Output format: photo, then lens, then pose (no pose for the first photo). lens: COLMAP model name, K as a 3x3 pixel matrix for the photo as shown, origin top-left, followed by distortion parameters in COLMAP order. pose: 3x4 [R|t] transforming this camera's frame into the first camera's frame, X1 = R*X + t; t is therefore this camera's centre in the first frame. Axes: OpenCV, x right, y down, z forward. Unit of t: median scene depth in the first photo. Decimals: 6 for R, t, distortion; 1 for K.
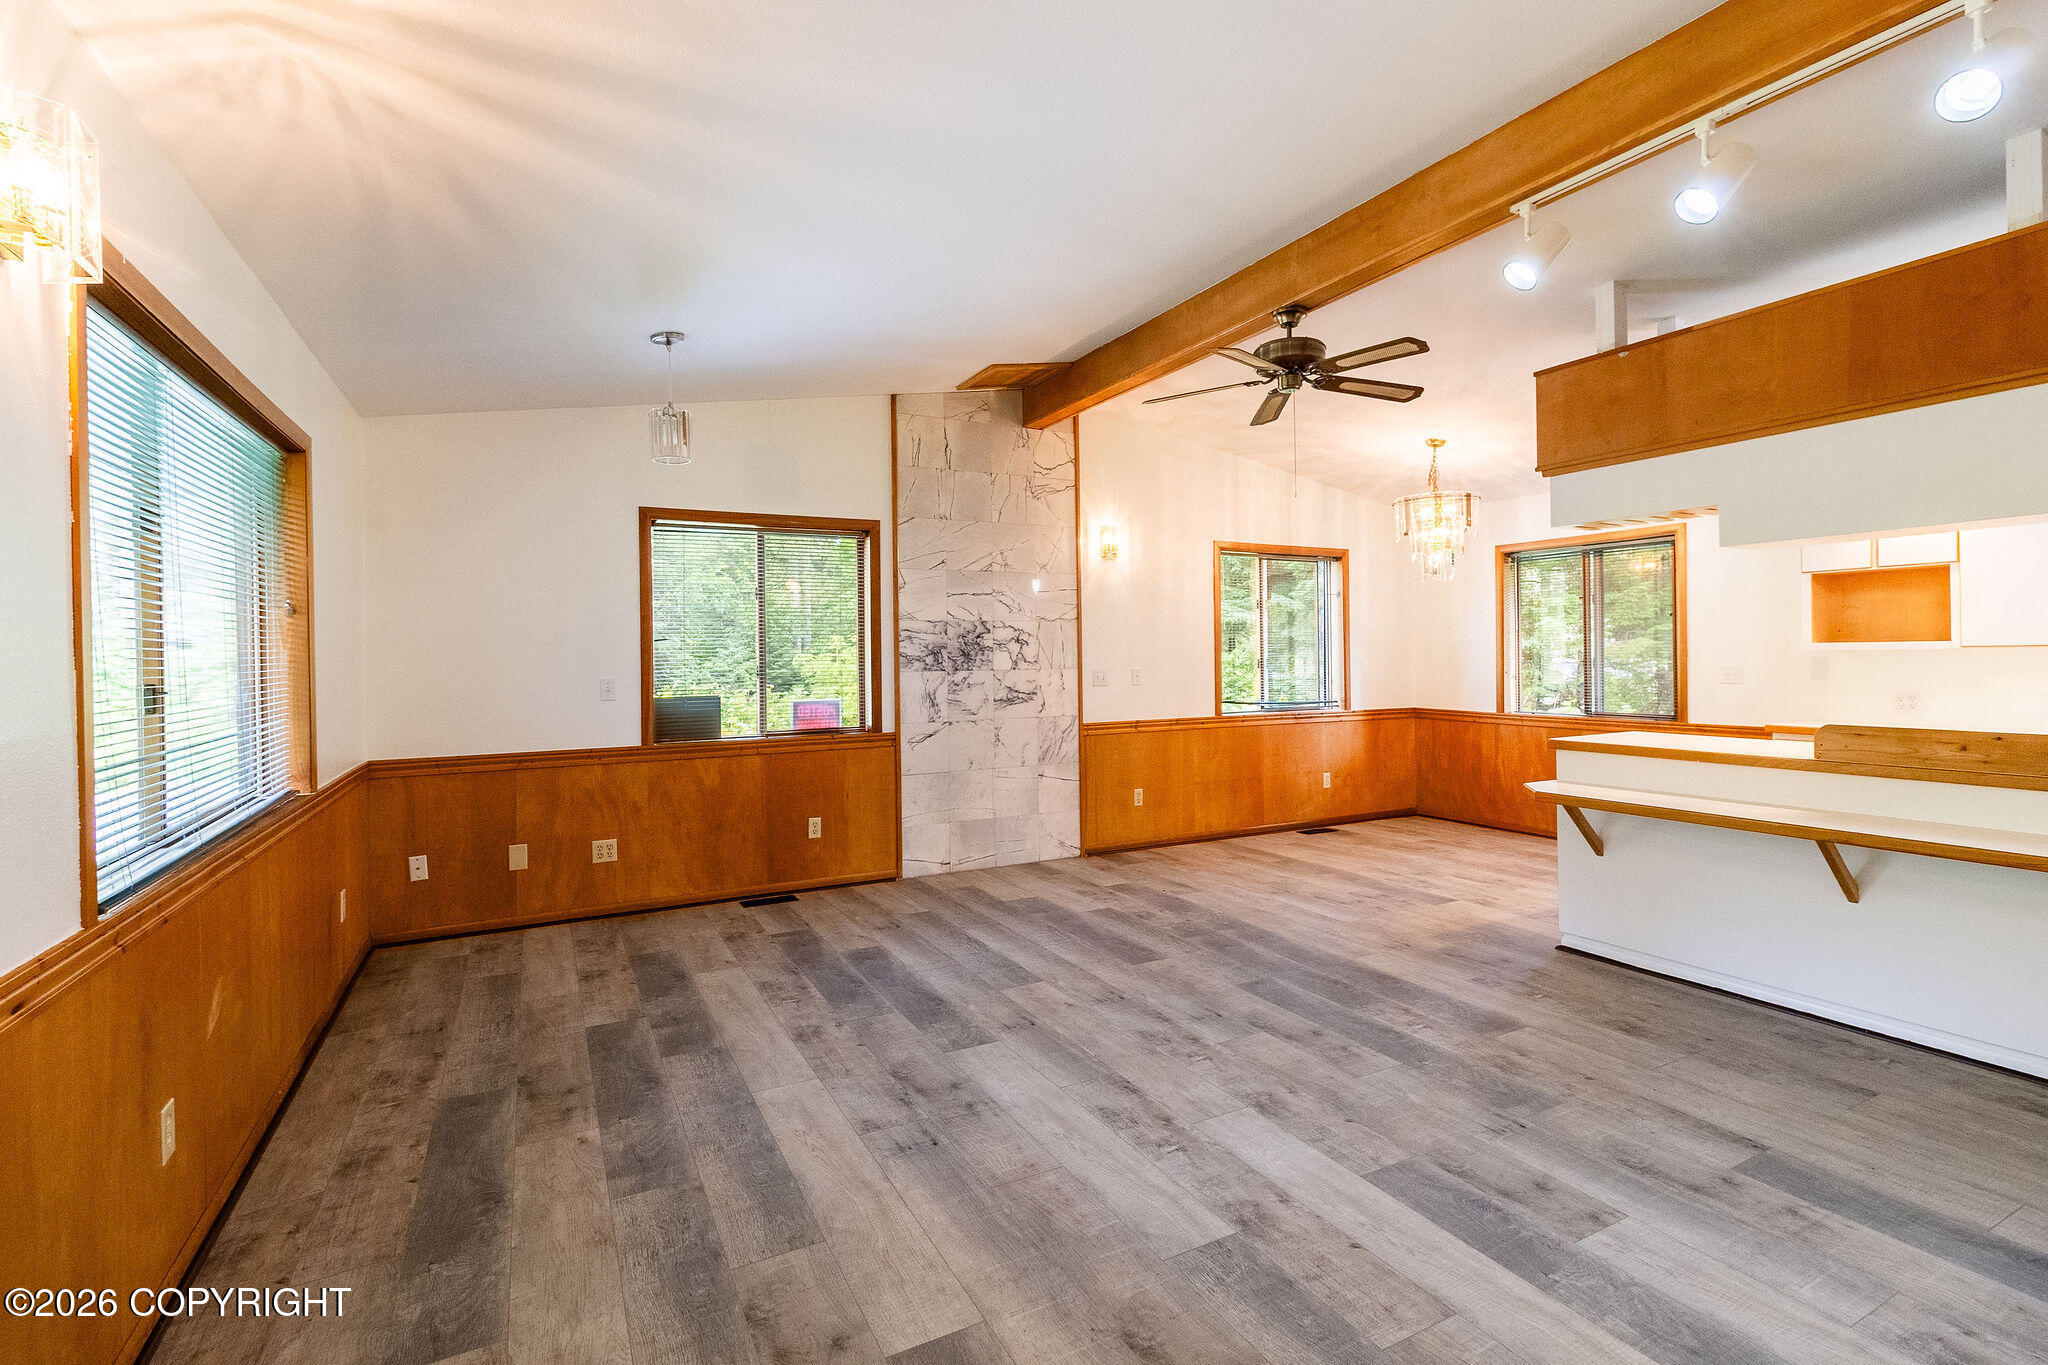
lens RADIAL K [[942.9, 0, 1034.6], [0, 942.9, 657.3], [0, 0, 1]] dist [0.002306, -0.000078]
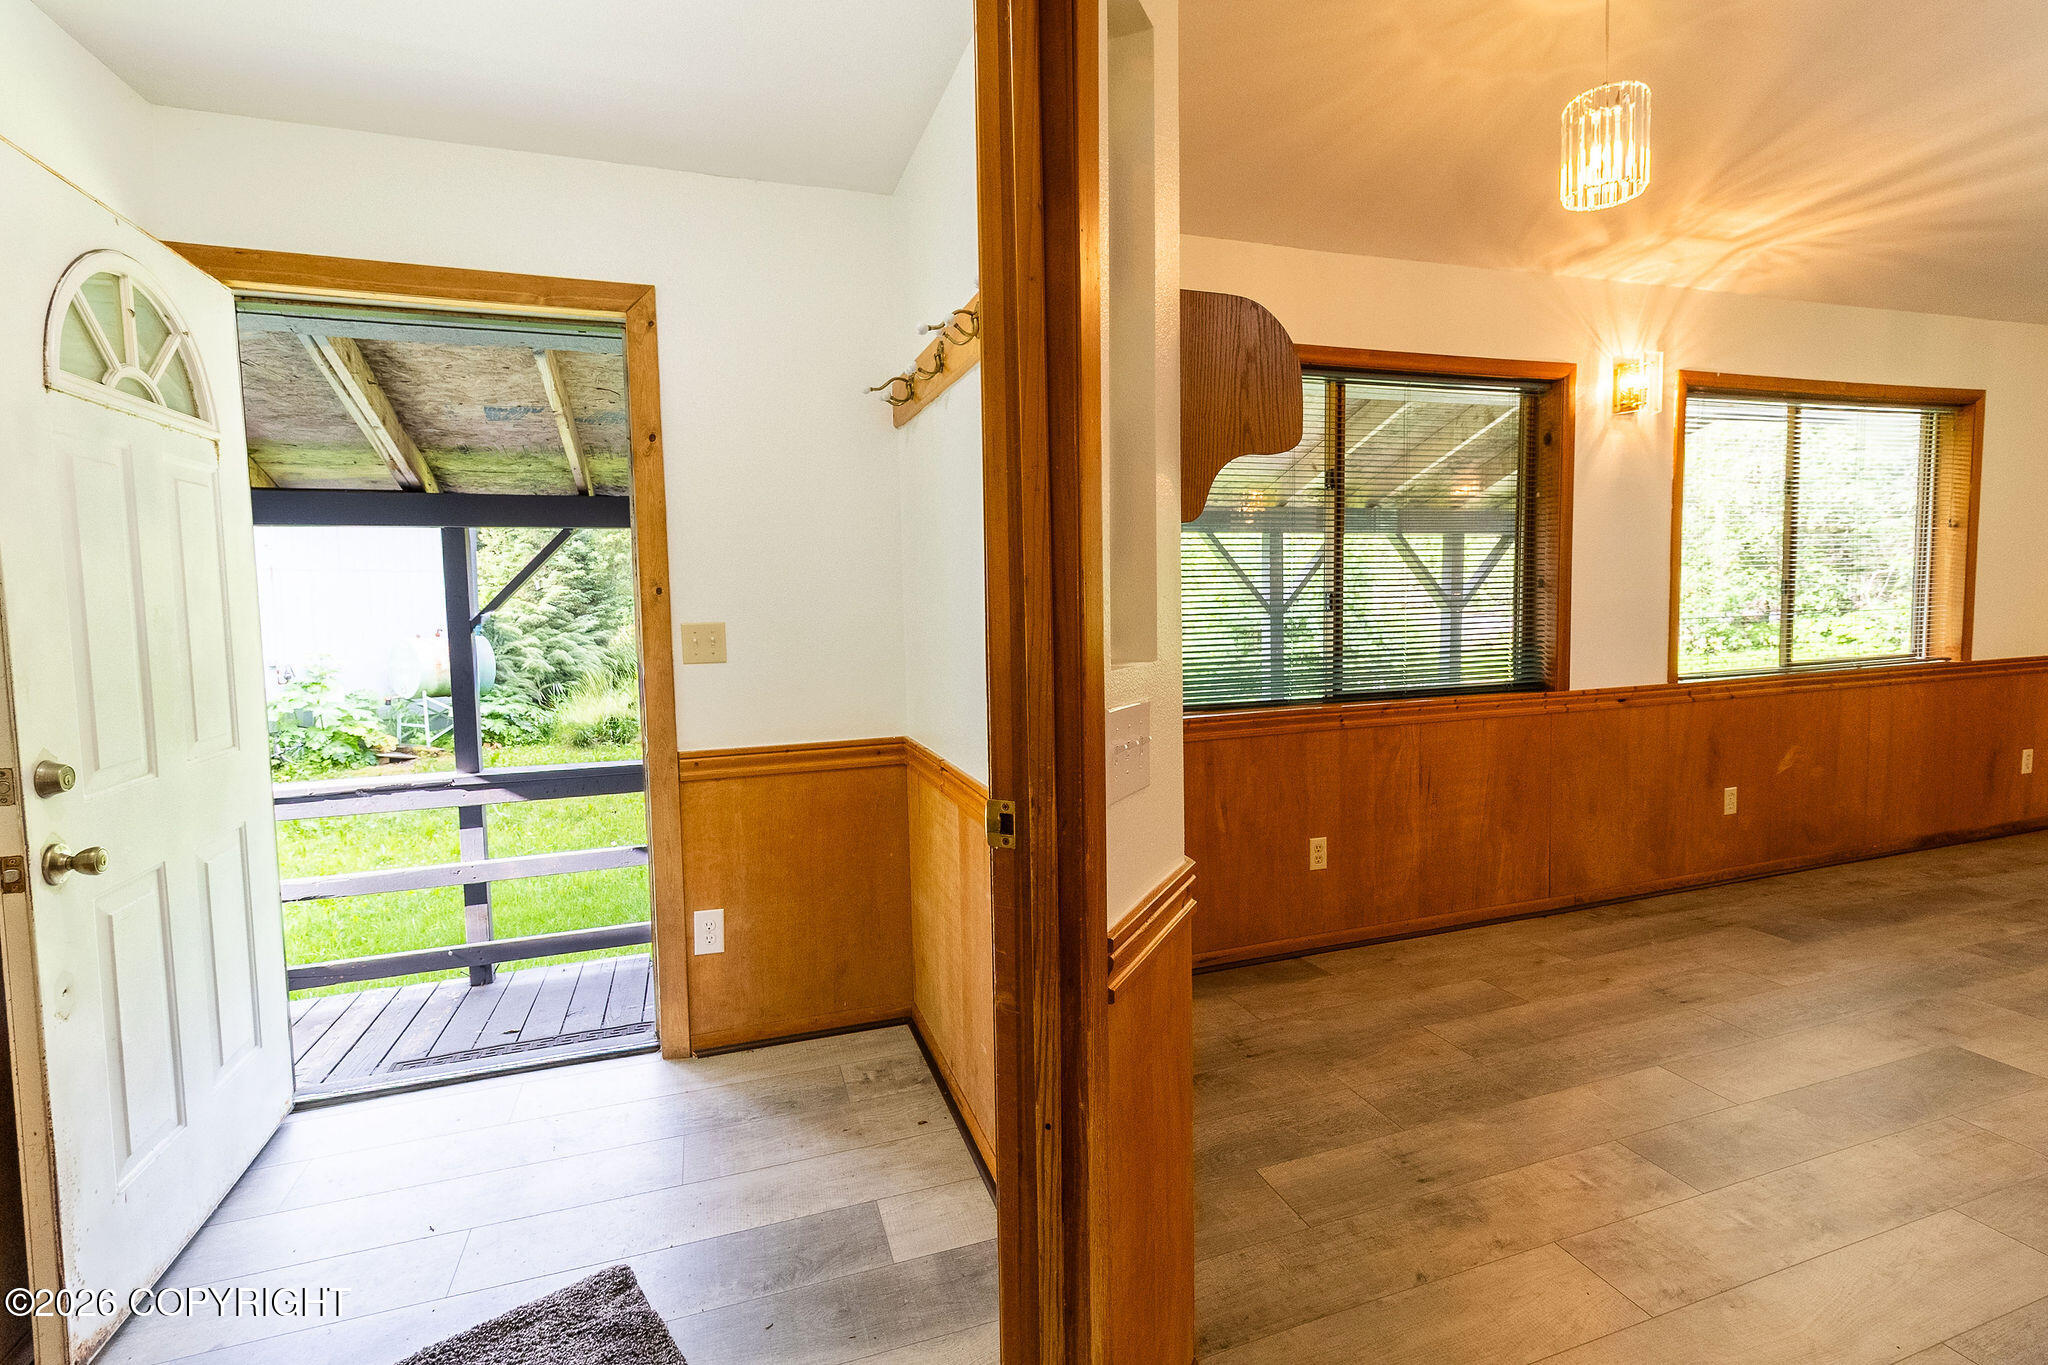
lens RADIAL K [[942.9, 0, 1034.6], [0, 942.9, 657.3], [0, 0, 1]] dist [0.002306, -0.000078]
pose [[-0.151925, 0.091076, -0.984187, 1.265238], [0.015866, 0.995842, 0.089705, -0.007704], [0.988265, -0.001986, -0.152738, -0.160100]]
